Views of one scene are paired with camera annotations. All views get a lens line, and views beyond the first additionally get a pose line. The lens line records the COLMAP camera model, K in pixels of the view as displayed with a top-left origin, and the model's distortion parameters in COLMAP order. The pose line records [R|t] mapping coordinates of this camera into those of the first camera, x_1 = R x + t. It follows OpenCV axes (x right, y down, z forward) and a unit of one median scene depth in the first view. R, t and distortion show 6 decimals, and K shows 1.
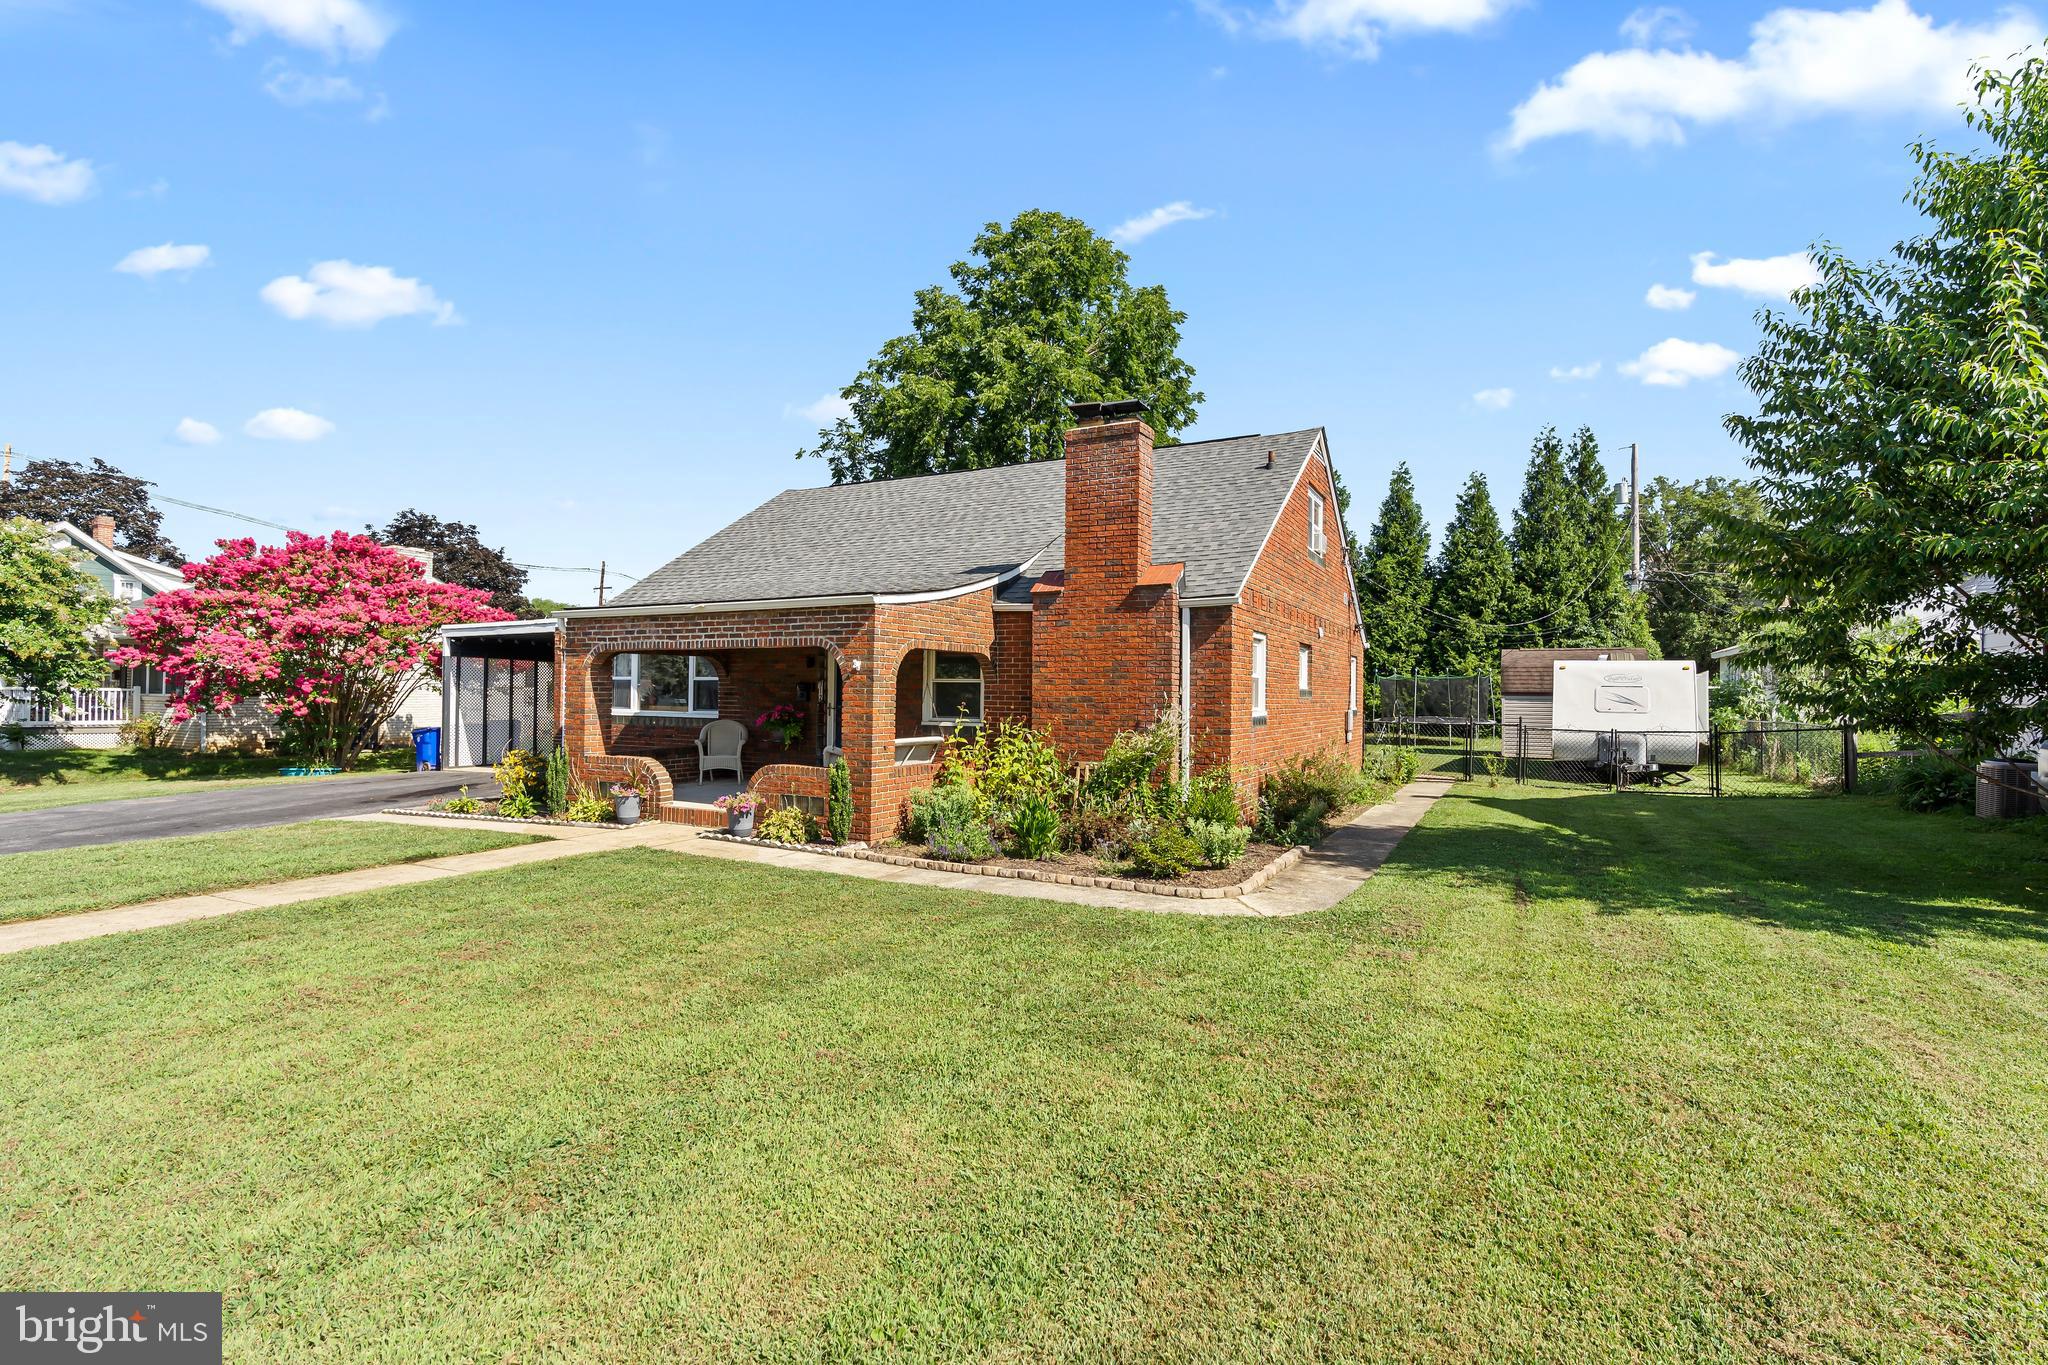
lens RADIAL K [[945.3, 0, 1036.5], [0, 945.3, 681.0], [0, 0, 1]] dist [0.001400, 0.000521]
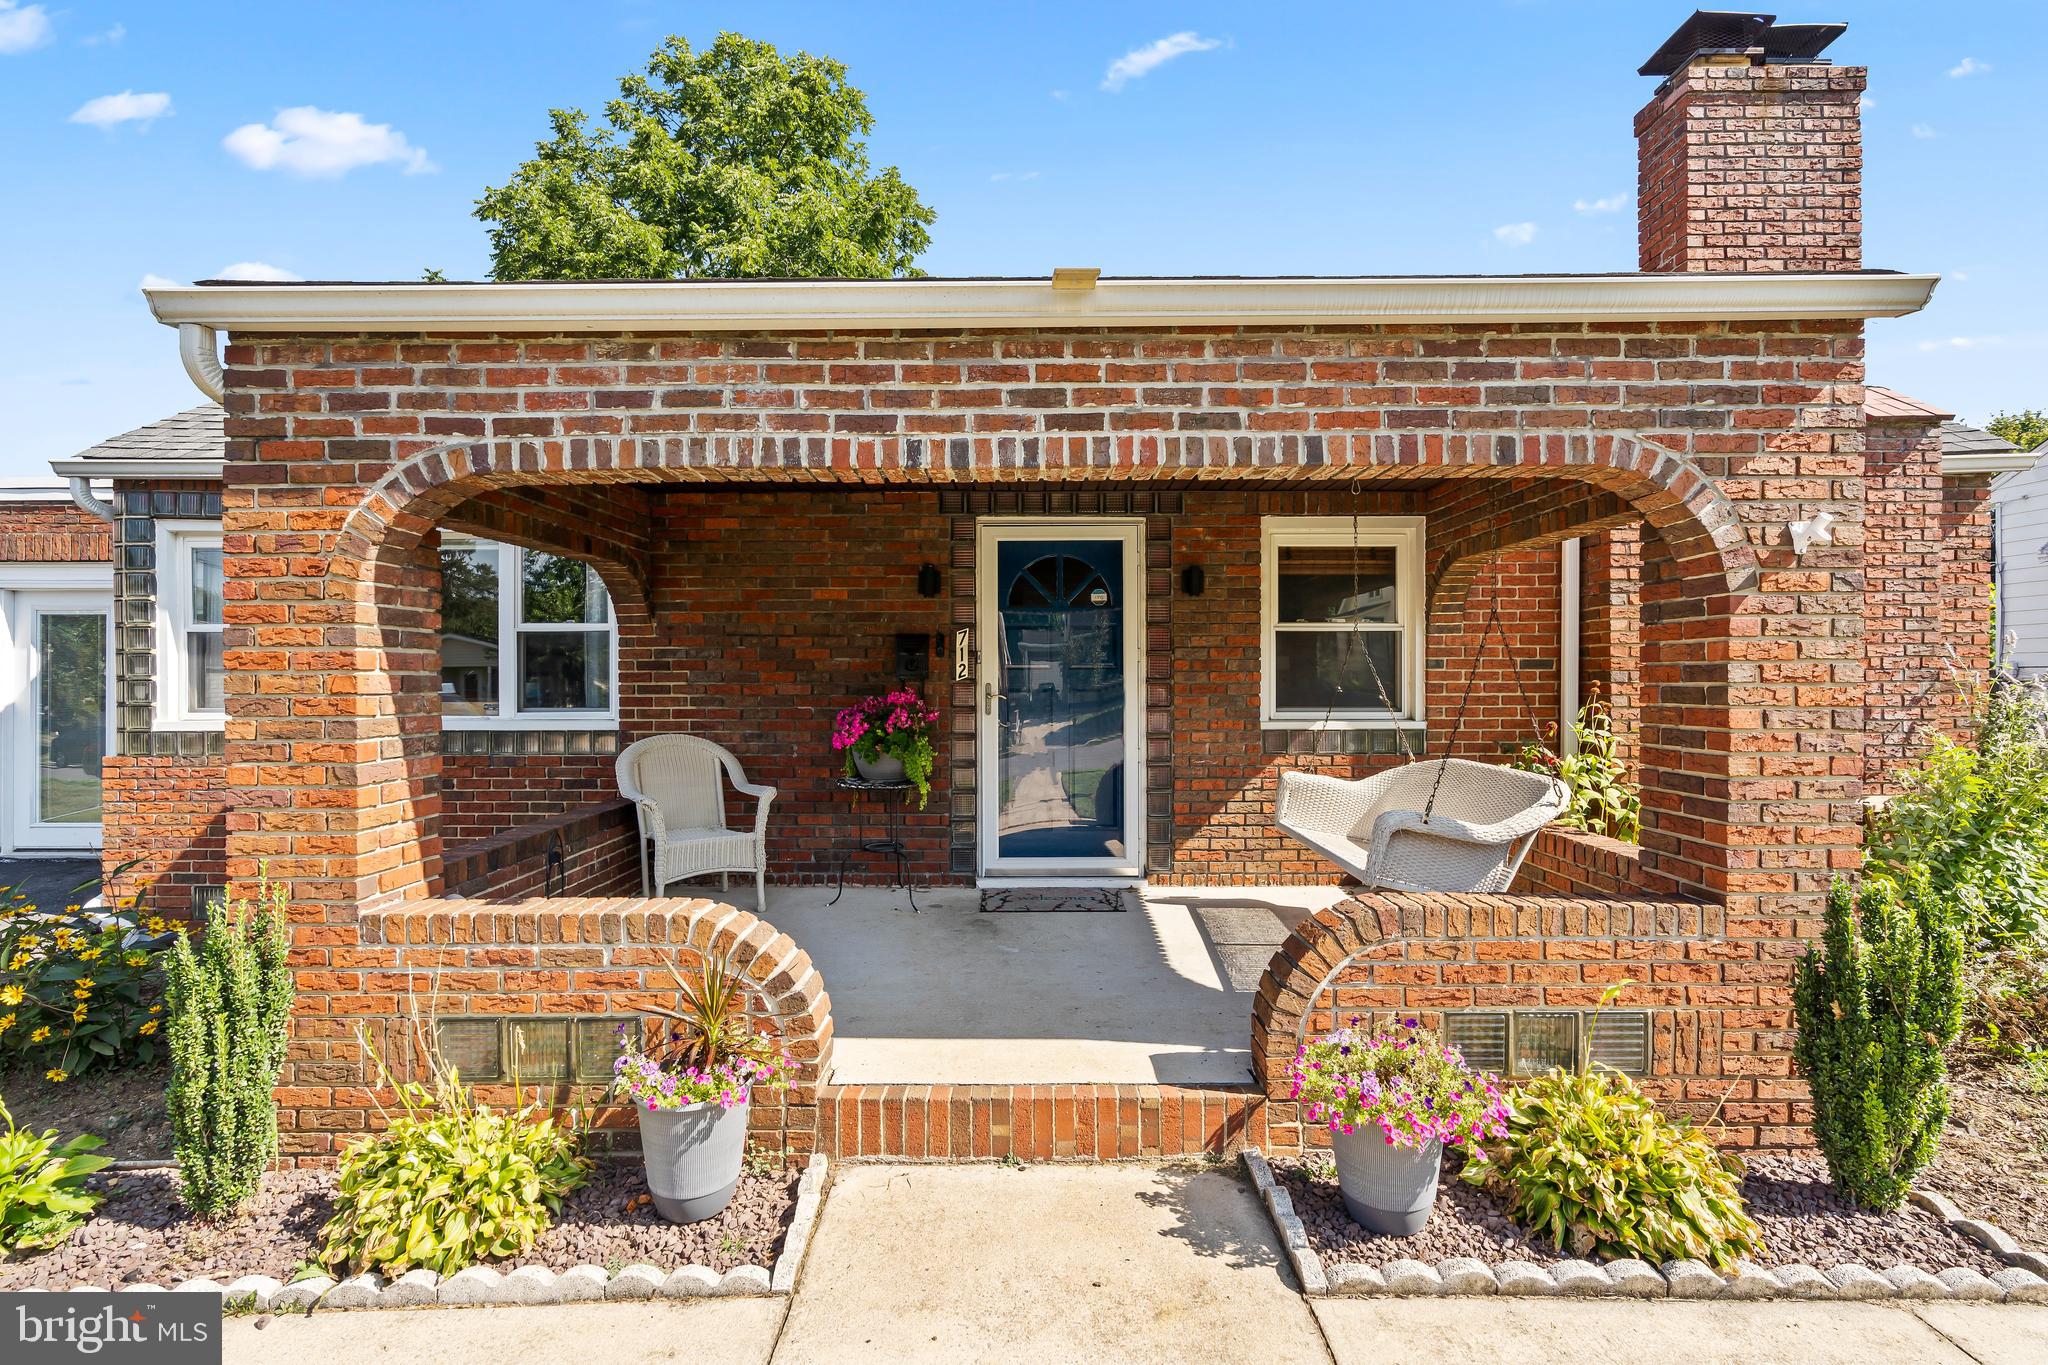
lens RADIAL K [[945.3, 0, 1036.5], [0, 945.3, 681.0], [0, 0, 1]] dist [0.001400, 0.000521]
pose [[0.899843, -0.010356, 0.436091, -0.416620], [0.001793, 0.999798, 0.020042, 0.015119], [-0.436210, -0.017253, 0.899679, 0.694474]]
